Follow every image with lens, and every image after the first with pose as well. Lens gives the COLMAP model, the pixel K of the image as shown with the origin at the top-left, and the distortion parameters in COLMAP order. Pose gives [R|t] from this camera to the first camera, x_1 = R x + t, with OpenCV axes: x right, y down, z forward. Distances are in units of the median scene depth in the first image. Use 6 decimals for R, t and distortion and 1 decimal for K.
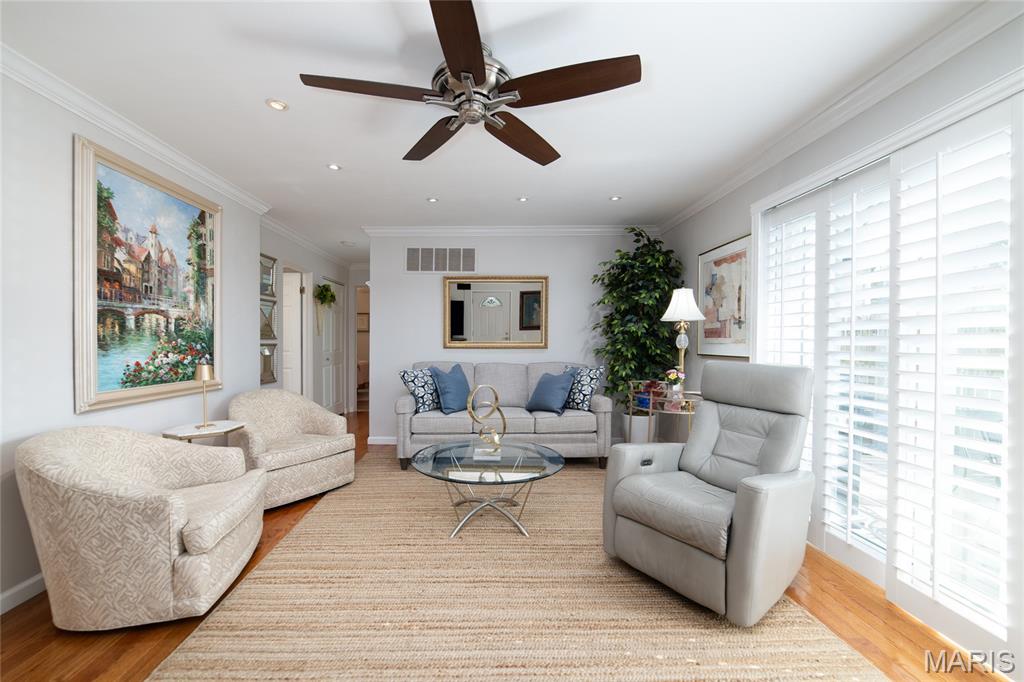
lens RADIAL K [[409.4, 0, 490.0], [0, 409.4, 343.3], [0, 0, 1]] dist [-0.024583, 0.012099]
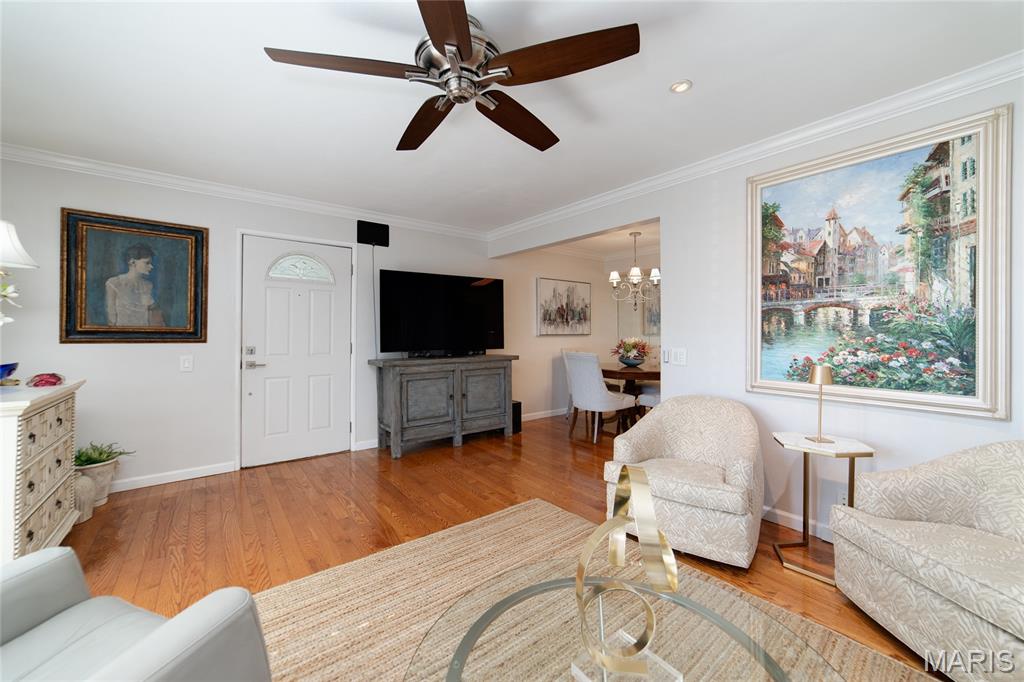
lens RADIAL K [[396.2, 0, 517.2], [0, 396.2, 336.2], [0, 0, 1]] dist [-0.026613, 0.010247]
pose [[-0.784821, 0.004632, -0.619705, 0.272556], [-0.003893, 0.999915, 0.012404, -0.013848], [0.619710, 0.012148, -0.784737, 1.202458]]
